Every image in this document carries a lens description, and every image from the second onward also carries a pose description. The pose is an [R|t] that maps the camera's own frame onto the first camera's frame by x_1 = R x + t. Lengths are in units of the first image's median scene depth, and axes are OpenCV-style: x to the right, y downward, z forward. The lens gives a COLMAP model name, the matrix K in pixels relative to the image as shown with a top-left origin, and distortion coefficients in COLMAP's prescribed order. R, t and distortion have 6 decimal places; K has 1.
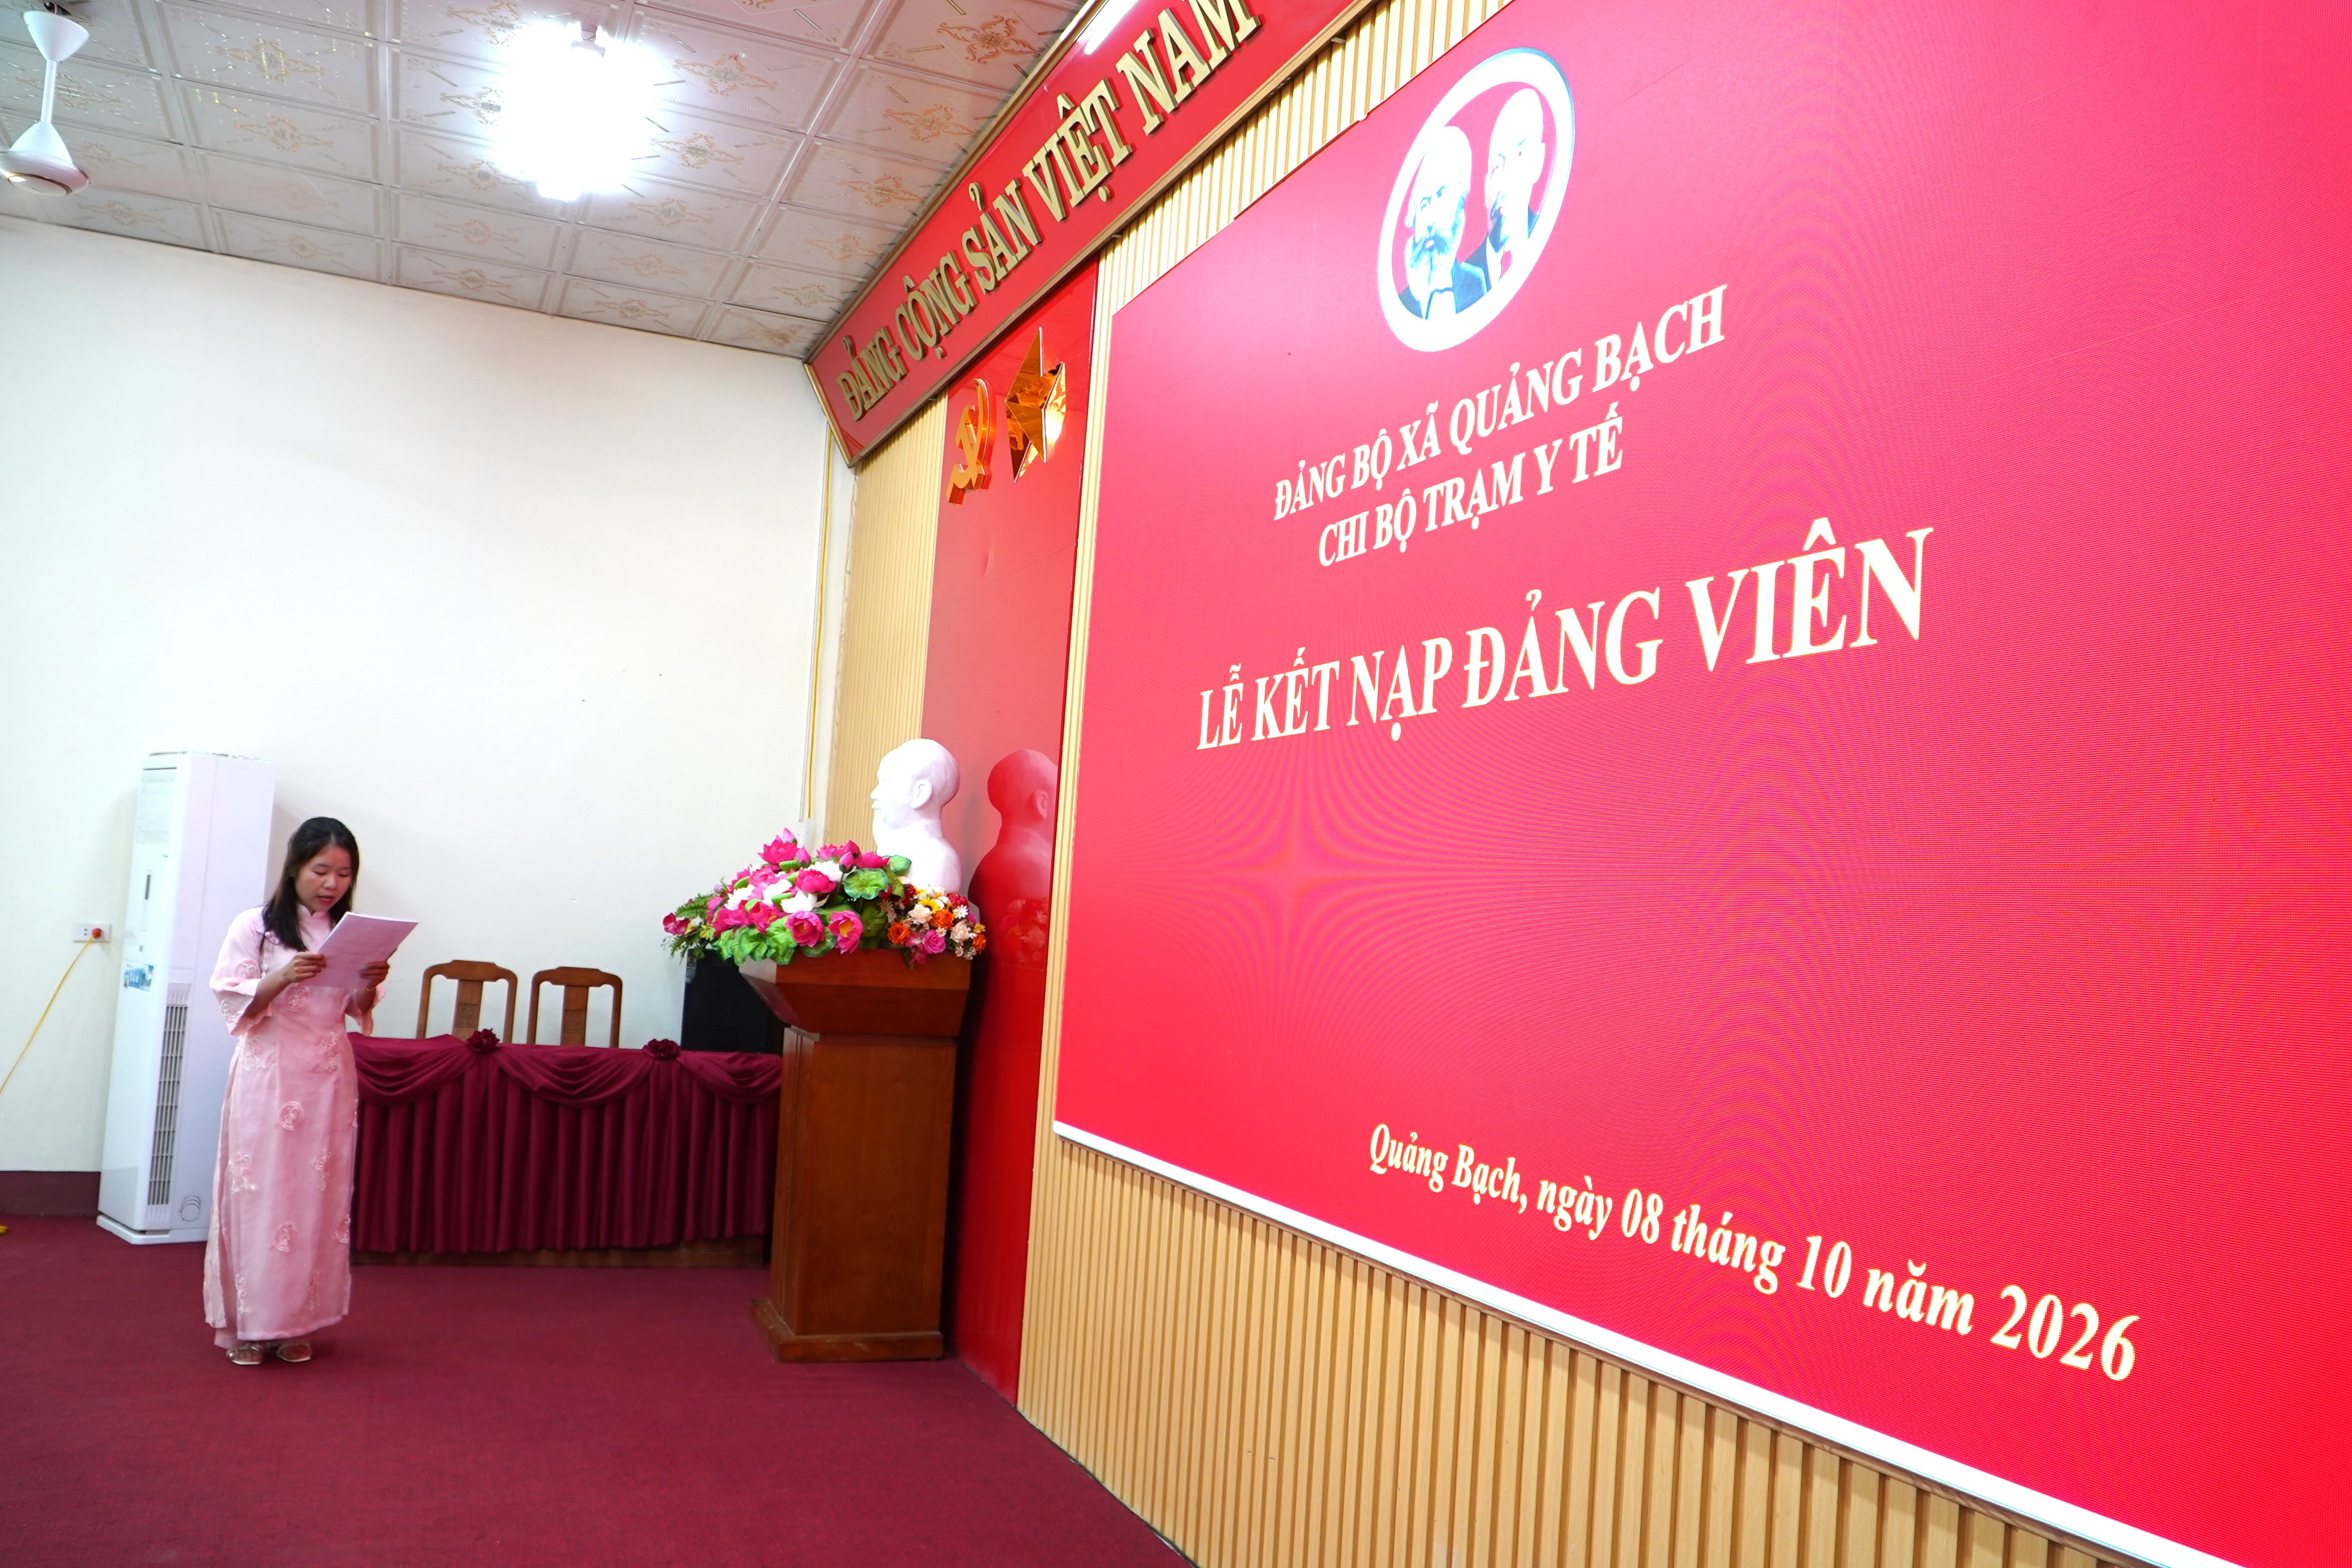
lens RADIAL K [[1893.4, 0, 1173.9], [0, 1893.4, 792.1], [0, 0, 1]] dist [0.003126, 0.000143]
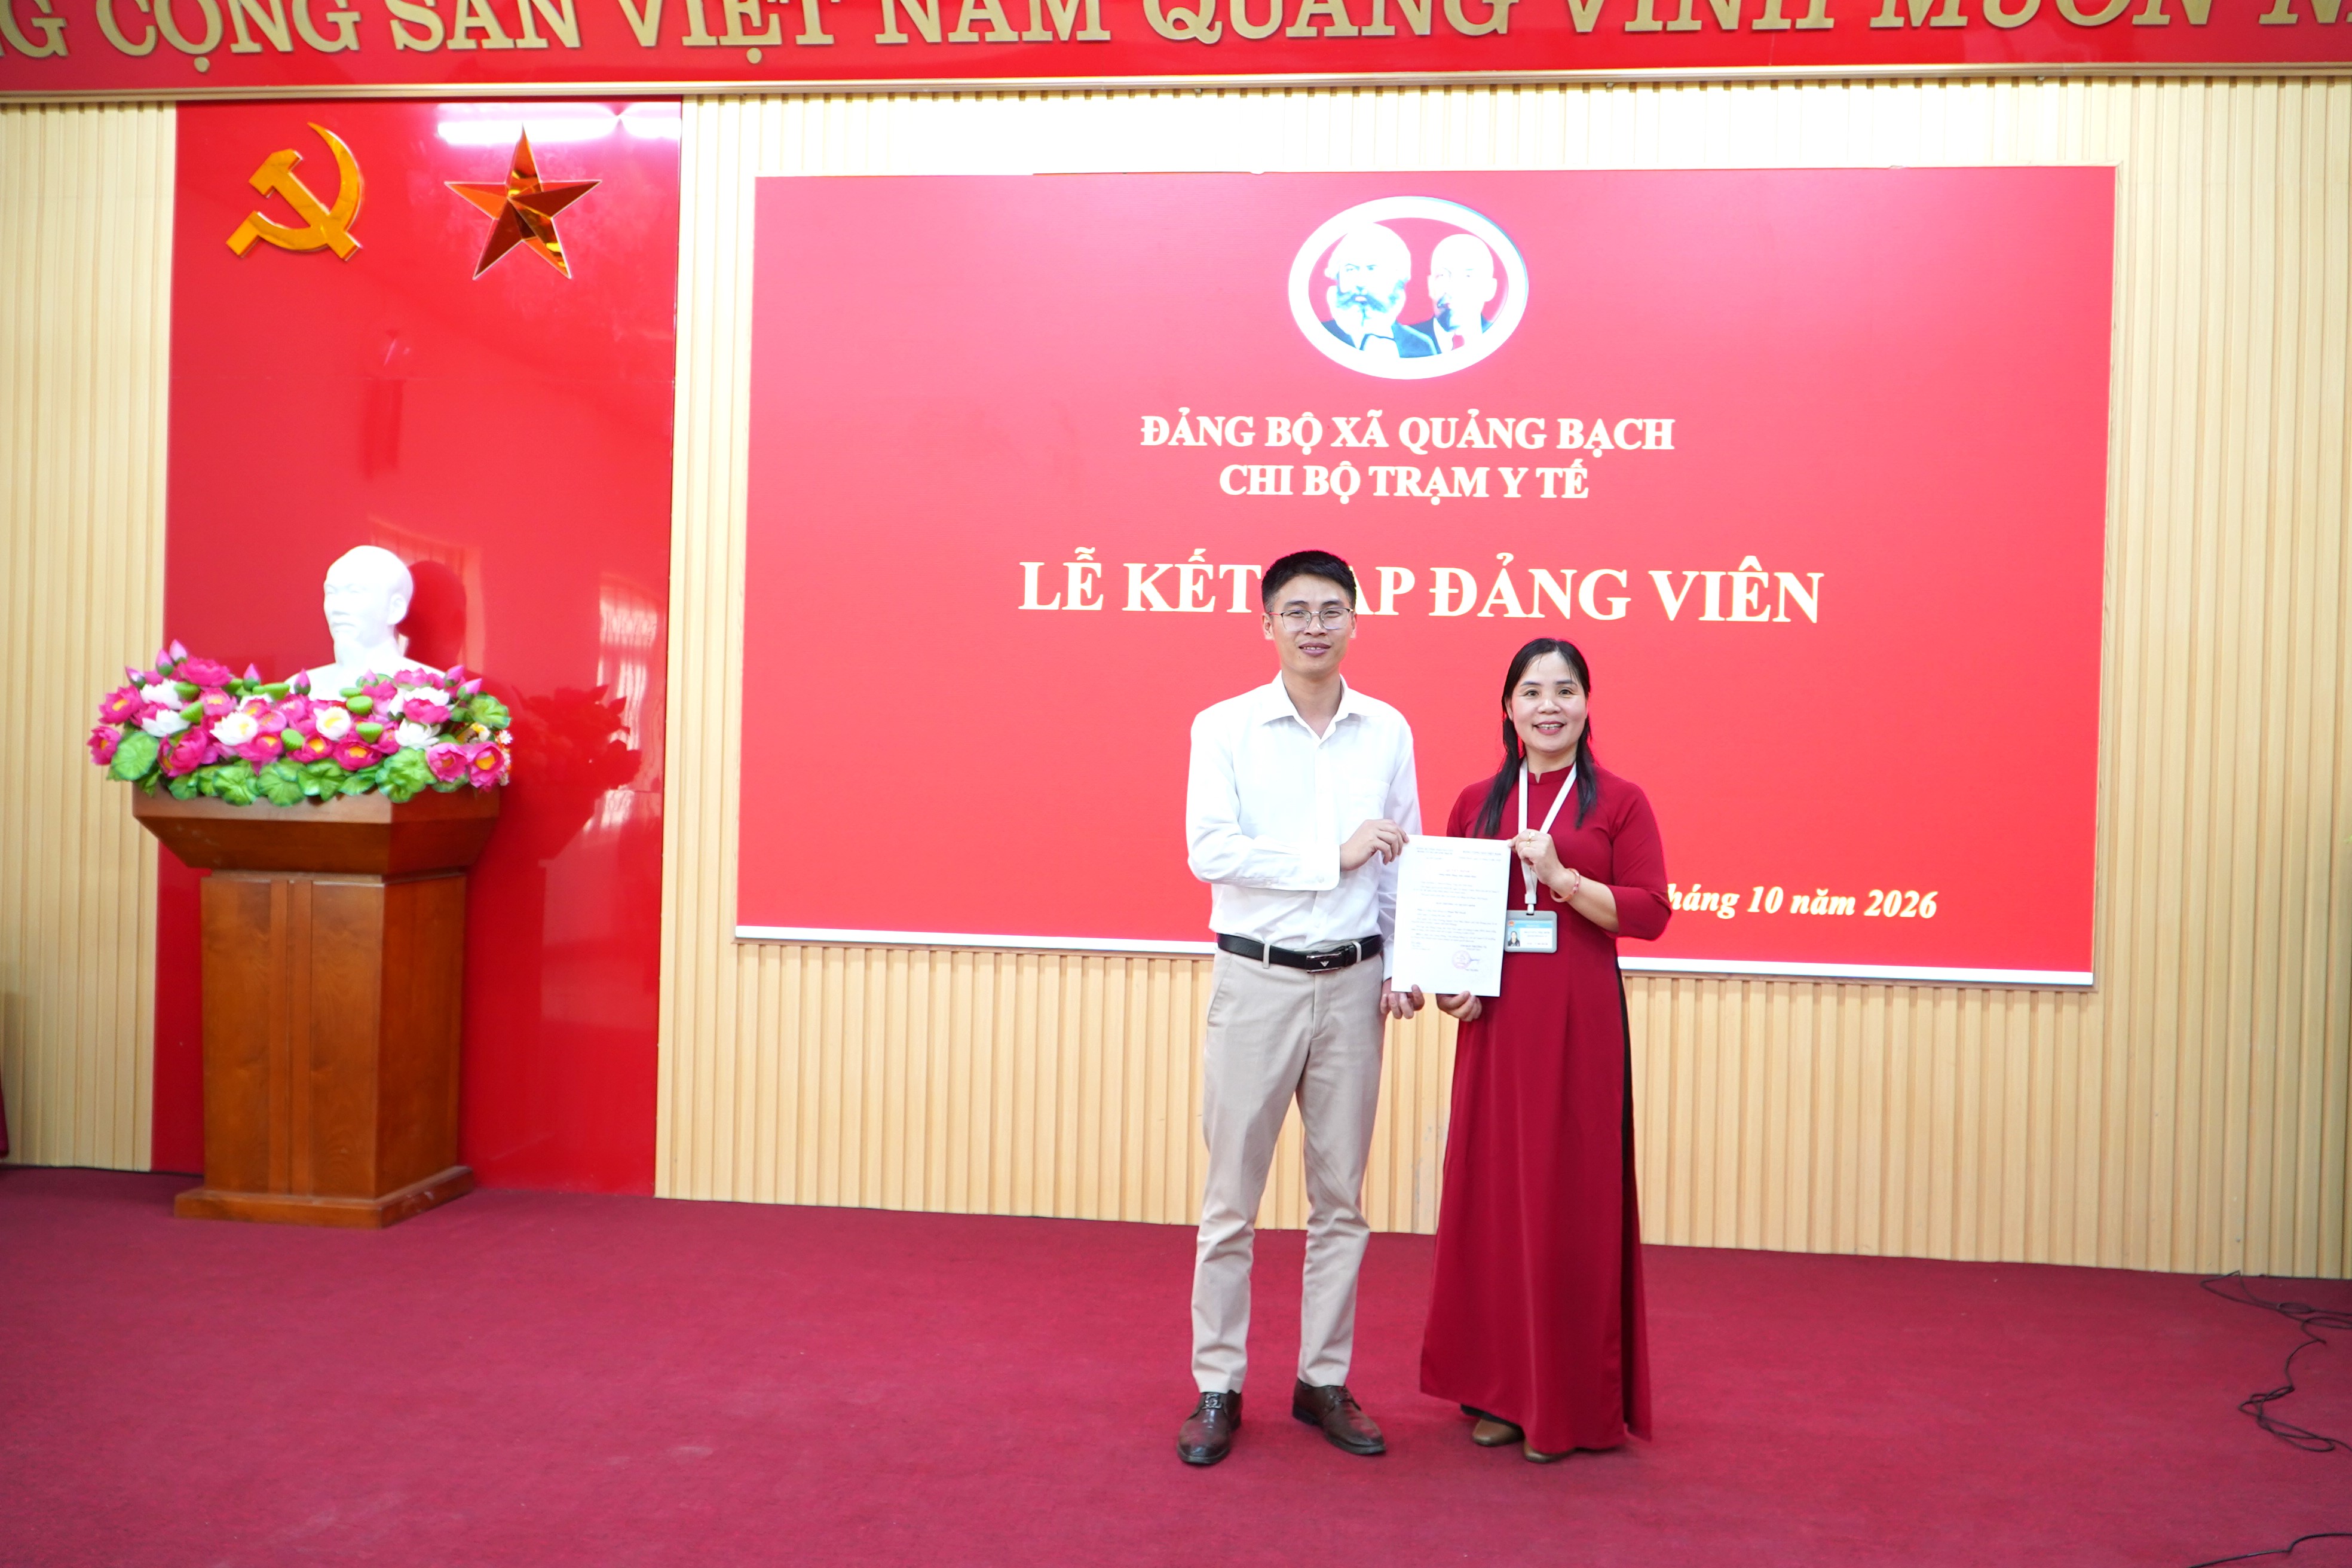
lens RADIAL K [[1893.4, 0, 1188.0], [0, 1893.4, 795.5], [0, 0, 1]] dist [0.003126, 0.000143]
pose [[0.476005, -0.062105, 0.877247, -1.372811], [-0.056626, 0.993269, 0.101044, -0.042561], [-0.877618, -0.097773, 0.469284, 0.395685]]
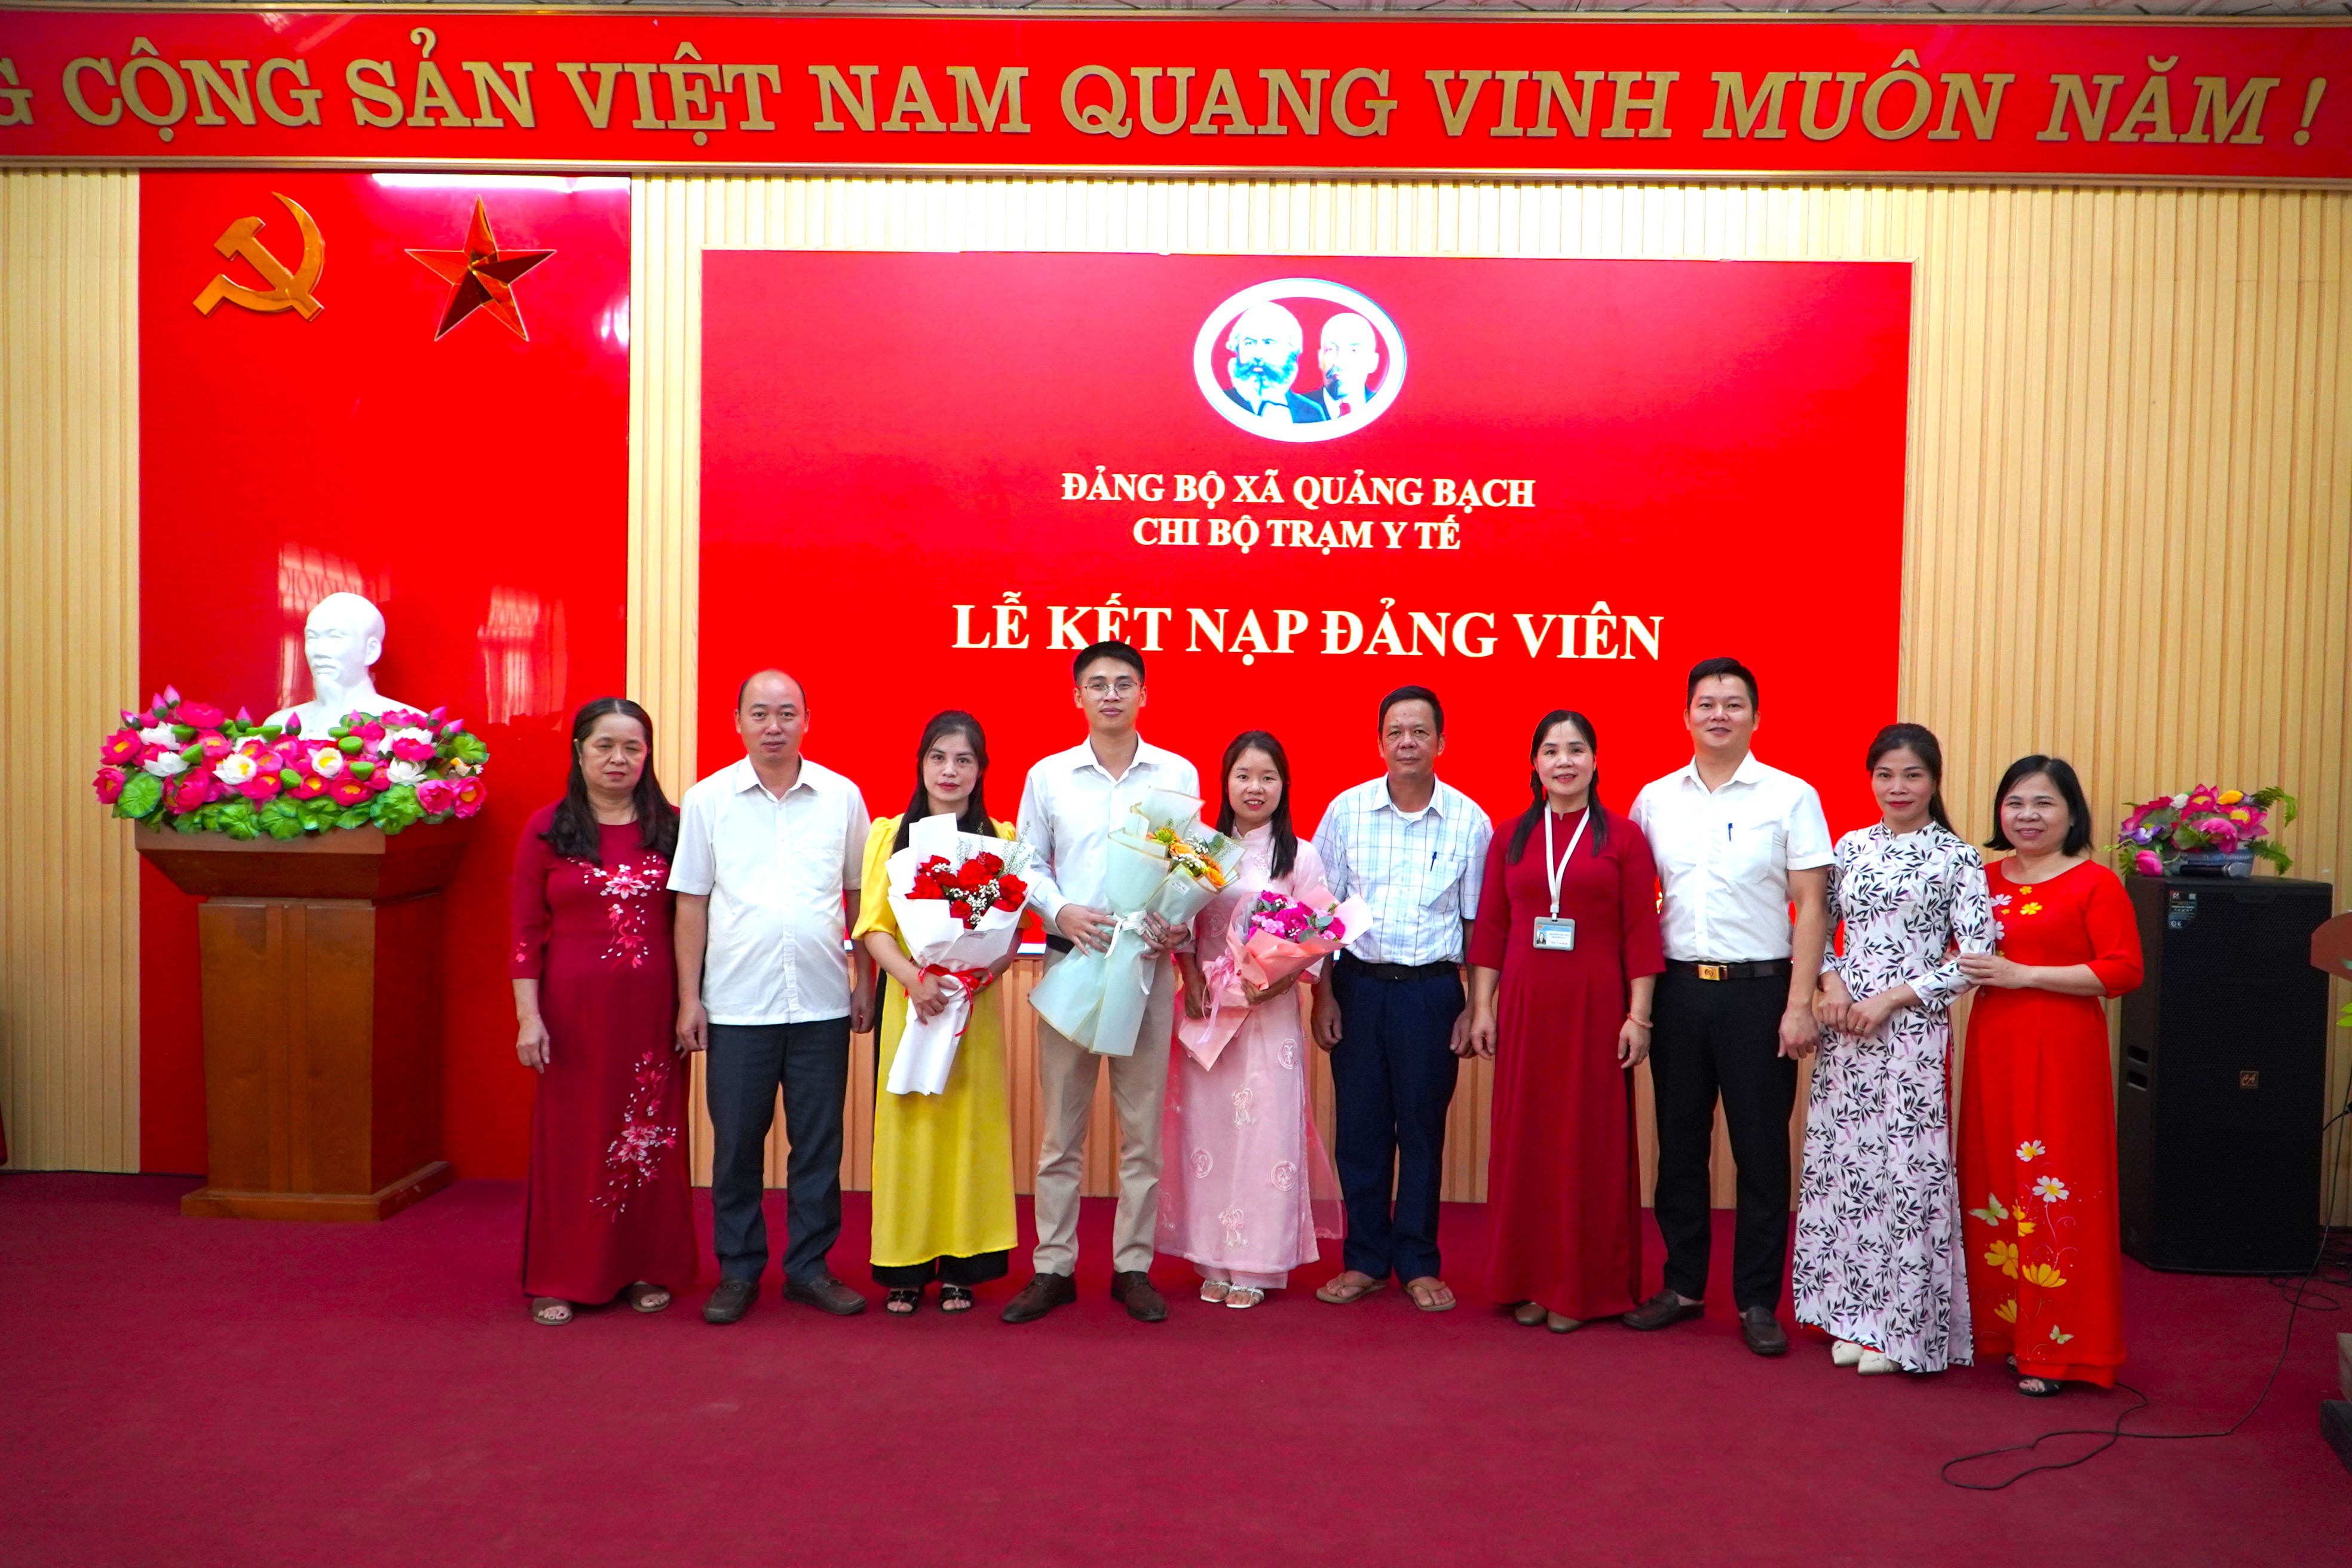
lens RADIAL K [[1893.4, 0, 1184.6], [0, 1893.4, 799.9], [0, 0, 1]] dist [0.003126, 0.000143]
pose [[0.407209, -0.091996, 0.908690, -1.565282], [-0.055303, 0.990605, 0.125072, -0.124283], [-0.911659, -0.101184, 0.398296, 0.369703]]
